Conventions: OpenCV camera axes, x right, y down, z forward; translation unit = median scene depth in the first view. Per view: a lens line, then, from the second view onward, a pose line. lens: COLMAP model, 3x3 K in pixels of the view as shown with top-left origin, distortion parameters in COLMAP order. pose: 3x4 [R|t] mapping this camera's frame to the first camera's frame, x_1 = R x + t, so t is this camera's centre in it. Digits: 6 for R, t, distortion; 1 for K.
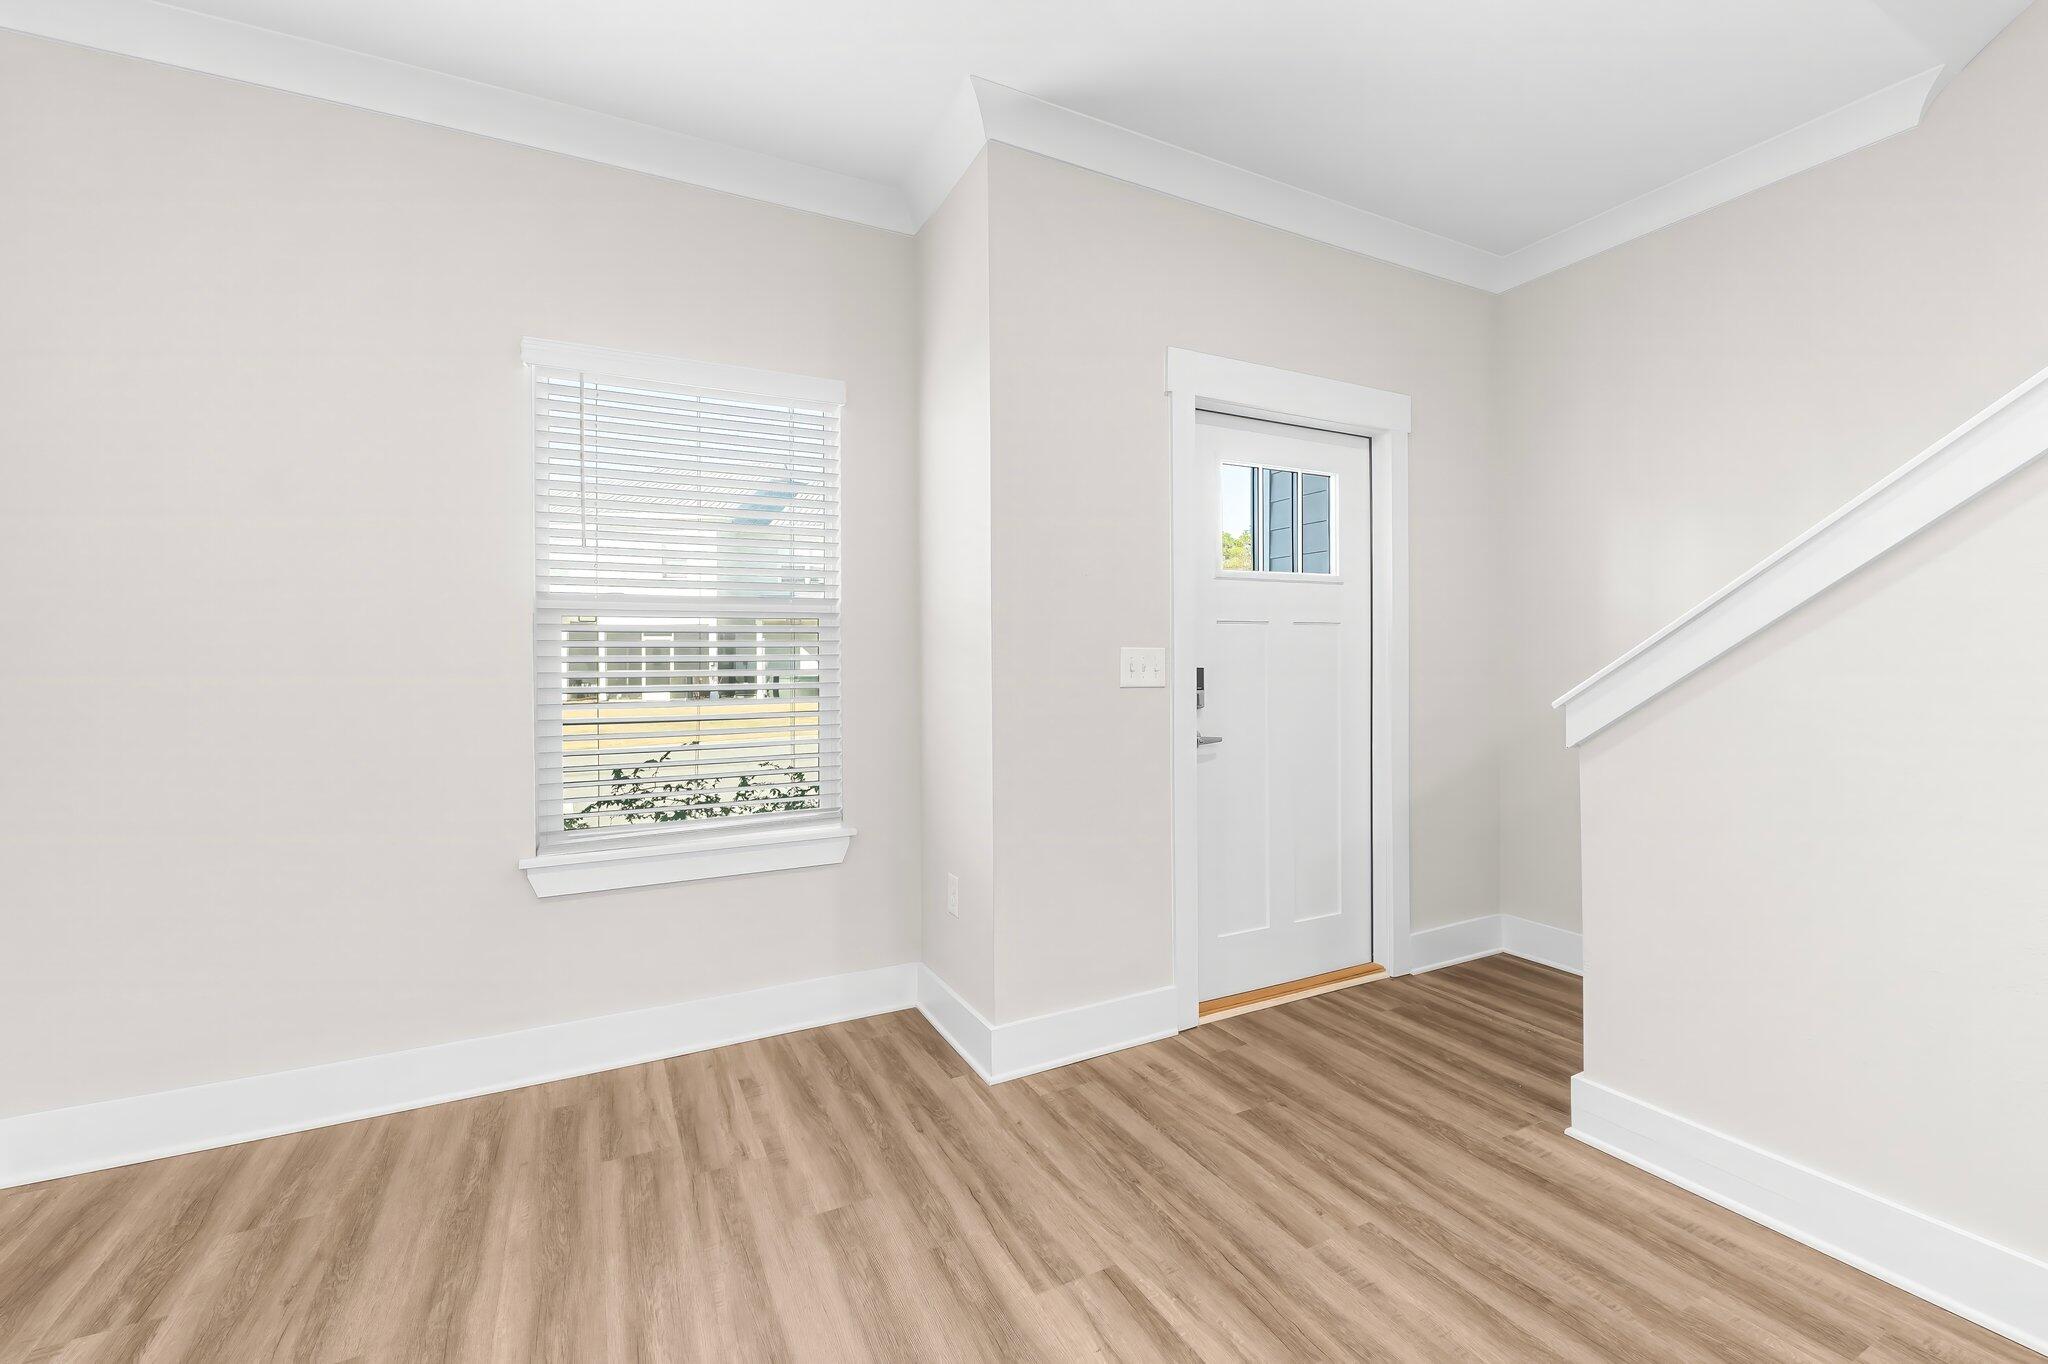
lens RADIAL K [[862.1, 0, 1036.5], [0, 862.1, 672.9], [0, 0, 1]] dist [-0.007828, 0.000629]
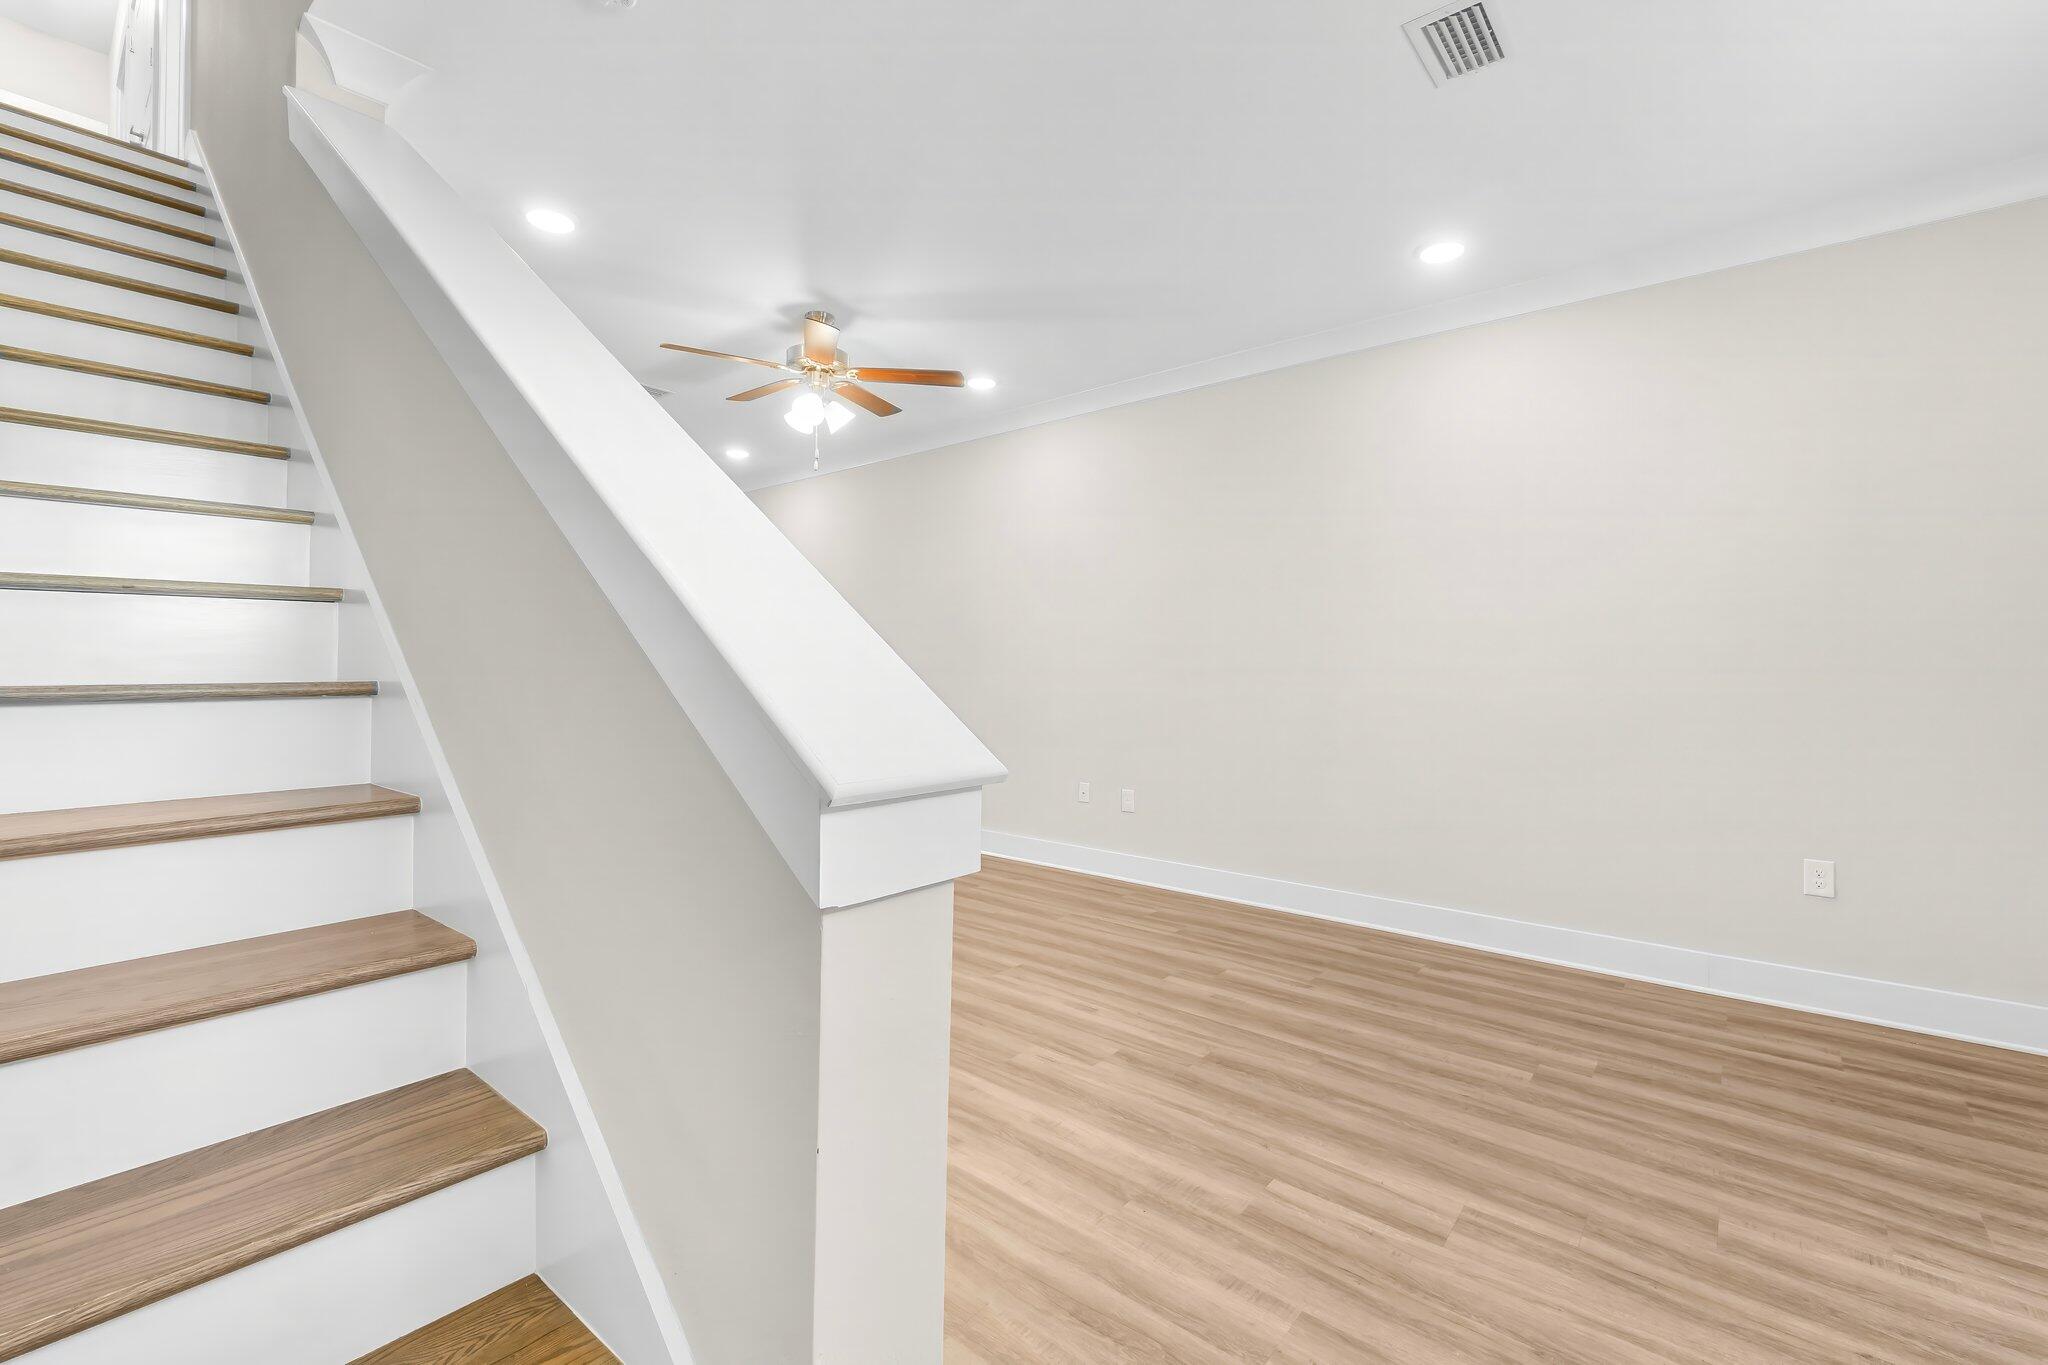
lens RADIAL K [[862.1, 0, 1026.9], [0, 862.1, 667.7], [0, 0, 1]] dist [-0.007828, 0.000629]
pose [[-0.924017, 0.001504, -0.382349, 0.746013], [-0.004972, 0.999860, 0.015949, -0.021115], [0.382319, 0.016638, -0.923881, 1.373256]]
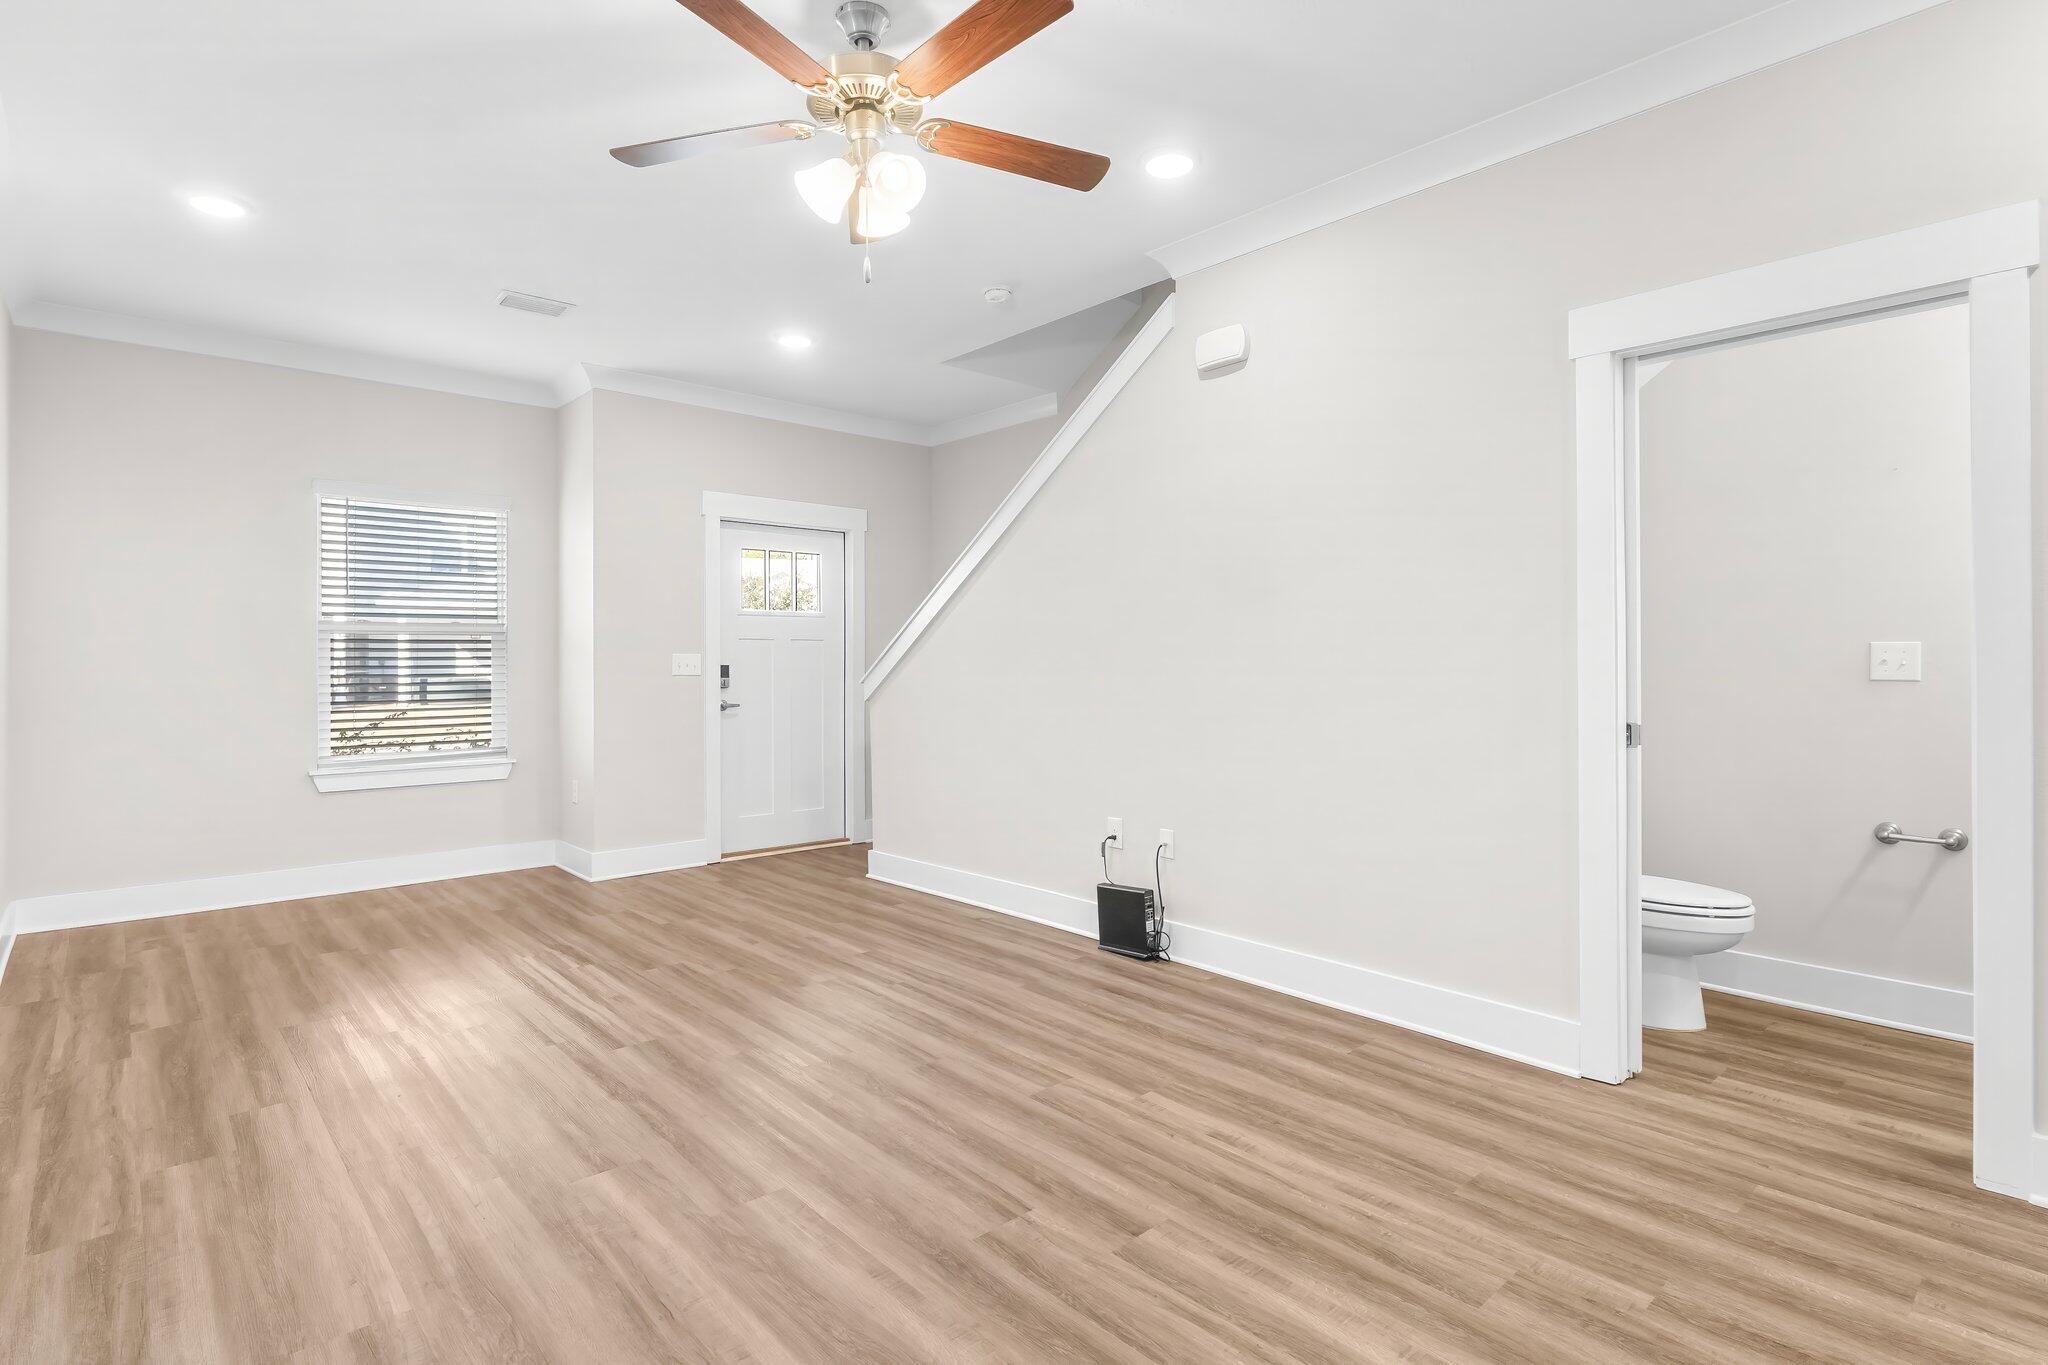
lens RADIAL K [[1006.3, 0, 1036.5], [0, 1006.3, 663.1], [0, 0, 1]] dist [-0.008229, -0.000069]
pose [[0.966002, 0.003728, 0.258507, 0.362683], [0.000060, 0.999893, -0.014645, 0.027073], [-0.258534, 0.014163, 0.965898, -1.585693]]
